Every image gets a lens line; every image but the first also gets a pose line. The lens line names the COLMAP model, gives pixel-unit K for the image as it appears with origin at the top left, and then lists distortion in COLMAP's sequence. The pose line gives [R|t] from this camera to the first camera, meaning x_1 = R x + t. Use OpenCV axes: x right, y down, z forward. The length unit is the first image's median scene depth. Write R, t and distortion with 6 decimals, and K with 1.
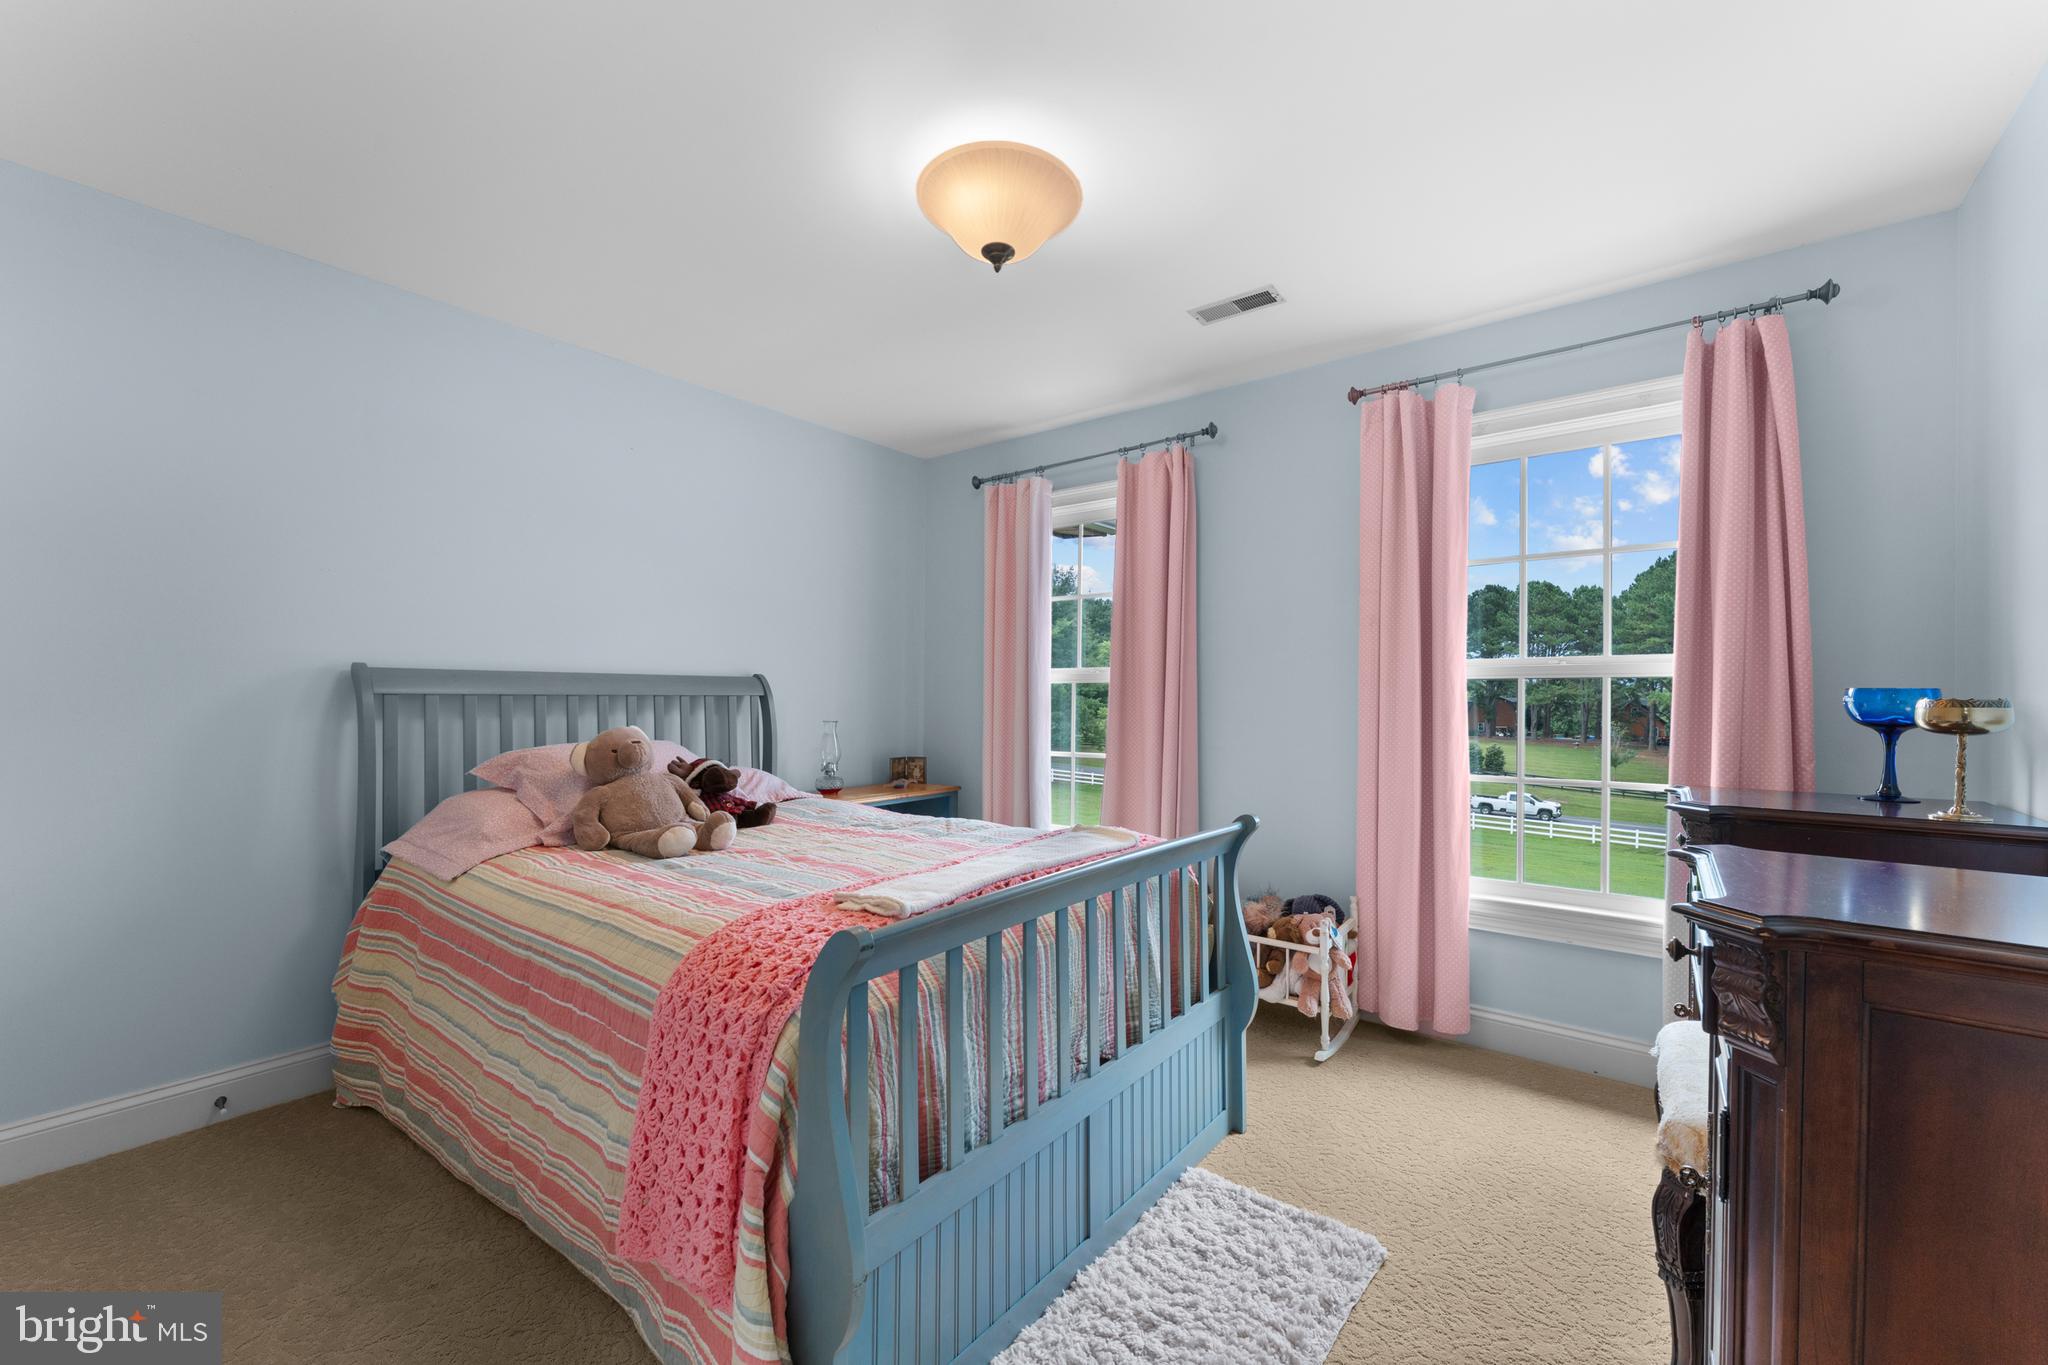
lens RADIAL K [[808.7, 0, 1020.9], [0, 808.7, 698.6], [0, 0, 1]] dist [0.002980, -0.000039]
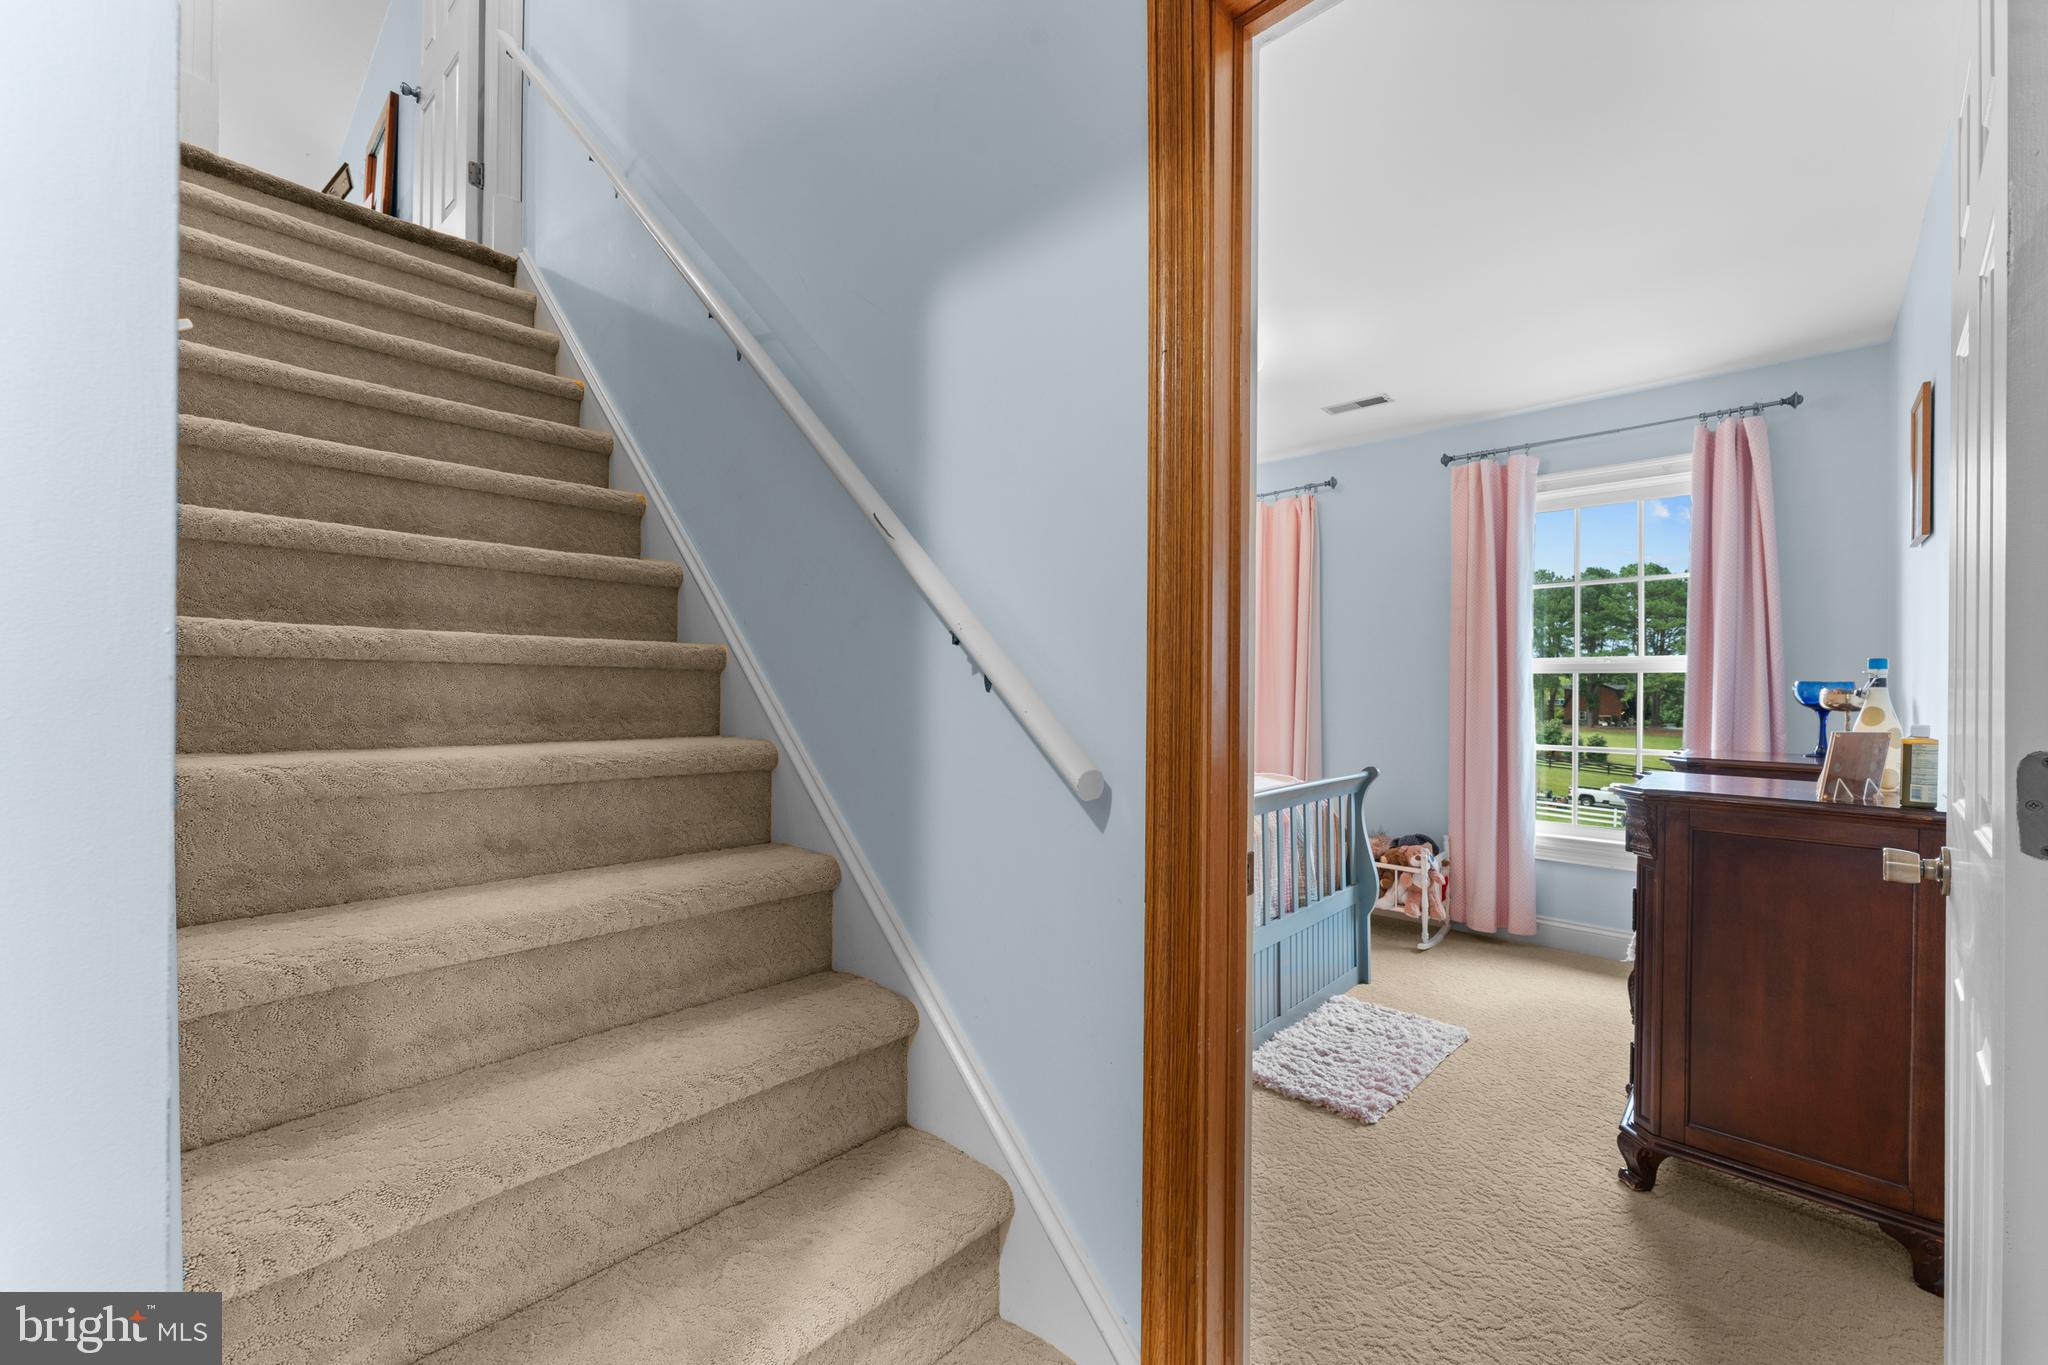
lens RADIAL K [[808.7, 0, 1029.0], [0, 808.7, 679.3], [0, 0, 1]] dist [0.002980, -0.000039]
pose [[0.996511, 0.000571, -0.083459, -0.178782], [-0.001209, 0.999970, -0.007604, -0.002554], [0.083452, 0.007678, 0.996482, -0.425920]]
